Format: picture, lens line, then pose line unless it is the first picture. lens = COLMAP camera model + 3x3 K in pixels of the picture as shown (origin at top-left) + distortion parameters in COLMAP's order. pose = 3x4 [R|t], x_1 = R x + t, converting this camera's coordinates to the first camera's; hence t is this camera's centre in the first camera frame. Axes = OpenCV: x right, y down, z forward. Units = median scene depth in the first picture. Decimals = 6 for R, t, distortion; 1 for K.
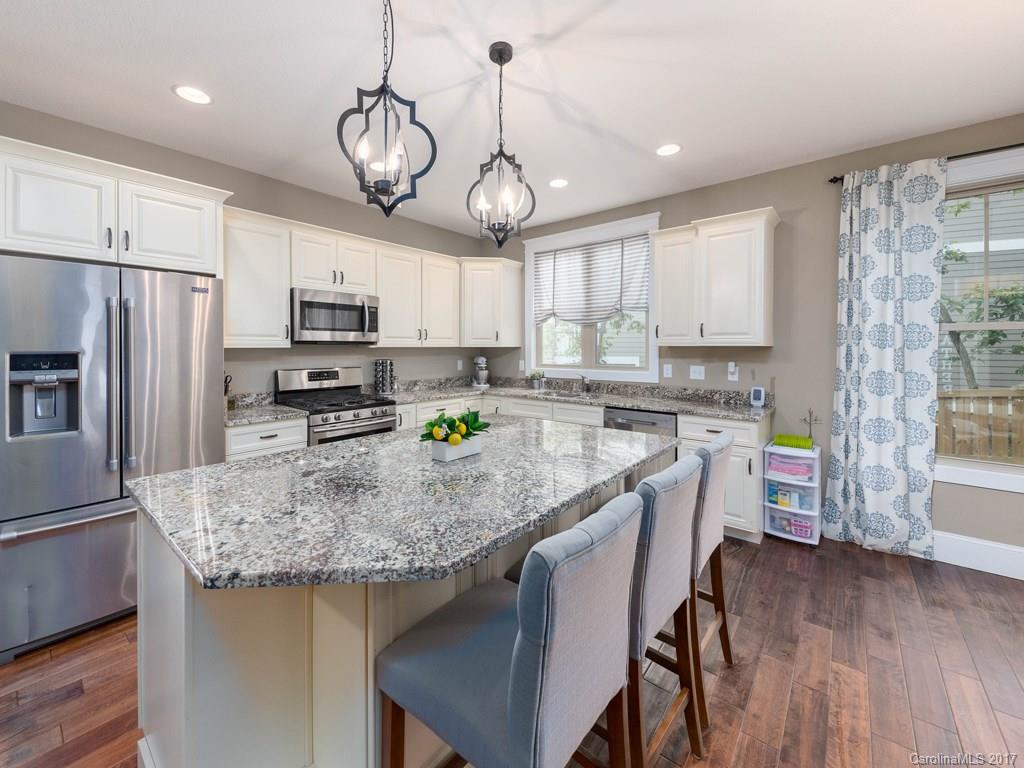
lens RADIAL K [[422.1, 0, 508.4], [0, 422.1, 352.3], [0, 0, 1]] dist [0.000535, -0.000045]
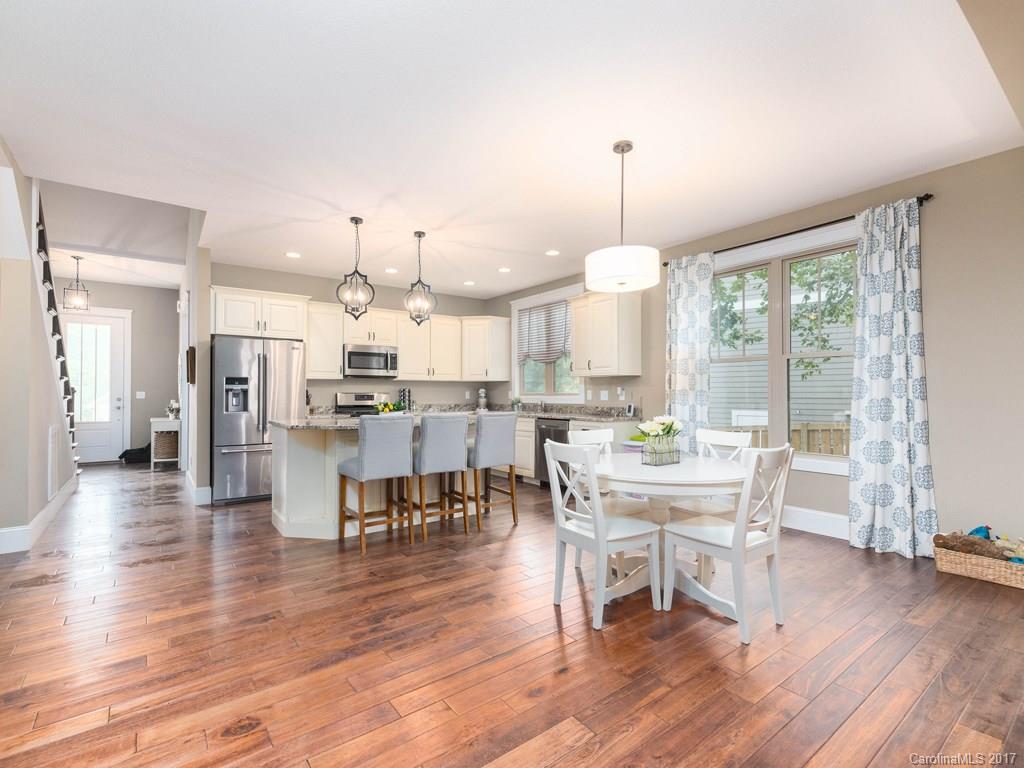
lens RADIAL K [[479.0, 0, 512.0], [0, 479.0, 384.0], [0, 0, 1]] dist [-0.000525, 0.000061]
pose [[0.974258, -0.006926, -0.225328, 0.539454], [-0.000426, 0.999470, -0.032563, 0.066102], [0.225434, 0.031821, 0.973739, -0.673613]]
